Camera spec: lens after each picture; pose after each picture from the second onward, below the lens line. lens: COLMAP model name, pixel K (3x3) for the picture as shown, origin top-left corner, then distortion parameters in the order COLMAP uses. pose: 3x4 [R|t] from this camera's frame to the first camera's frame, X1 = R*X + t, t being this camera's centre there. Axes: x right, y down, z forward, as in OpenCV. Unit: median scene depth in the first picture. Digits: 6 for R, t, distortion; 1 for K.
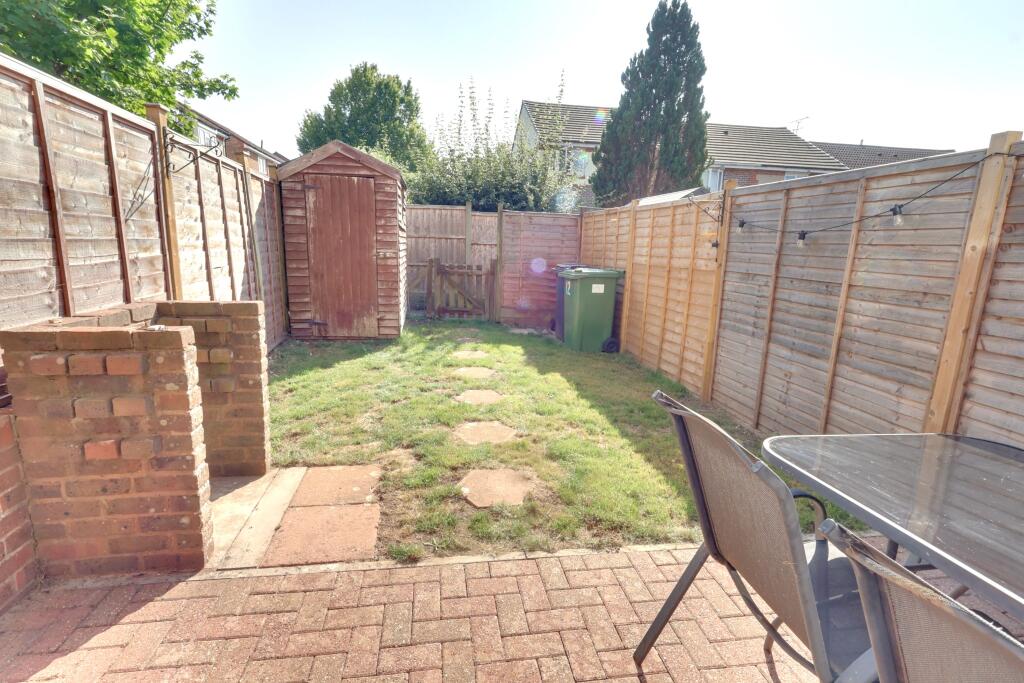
lens RADIAL K [[474.6, 0, 510.9], [0, 474.6, 344.0], [0, 0, 1]] dist [0.004121, 0.000048]
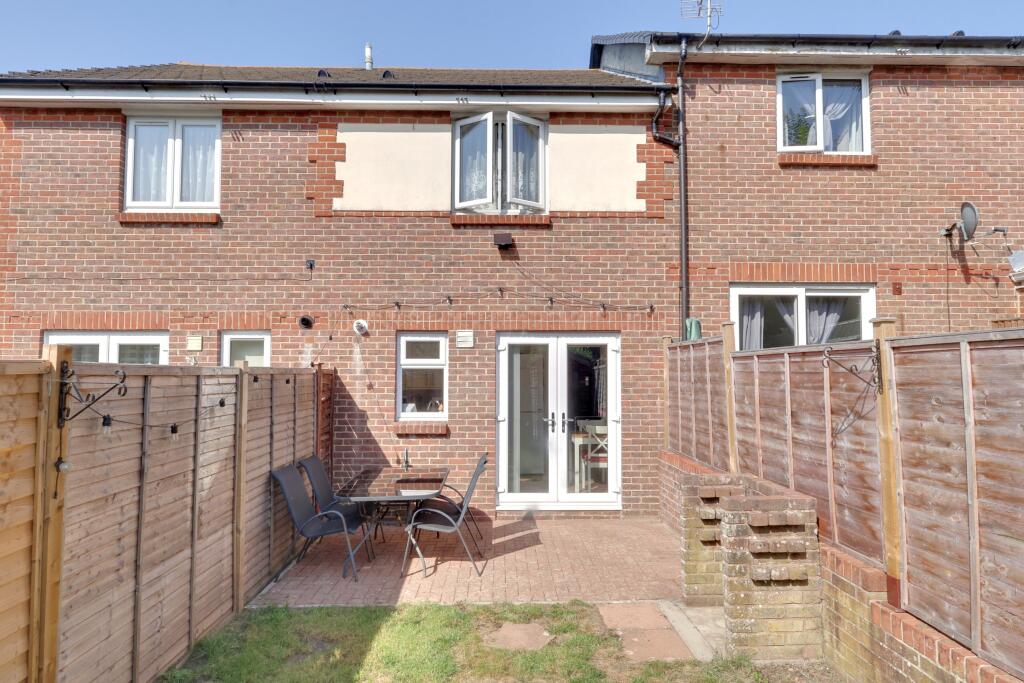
lens RADIAL K [[615.8, 0, 511.1], [0, 615.8, 339.4], [0, 0, 1]] dist [-0.001219, -0.000200]
pose [[-0.989885, -0.025267, 0.139605, -0.208142], [-0.002874, 0.987382, 0.158328, -0.706653], [-0.141844, 0.156325, -0.977468, 2.455472]]
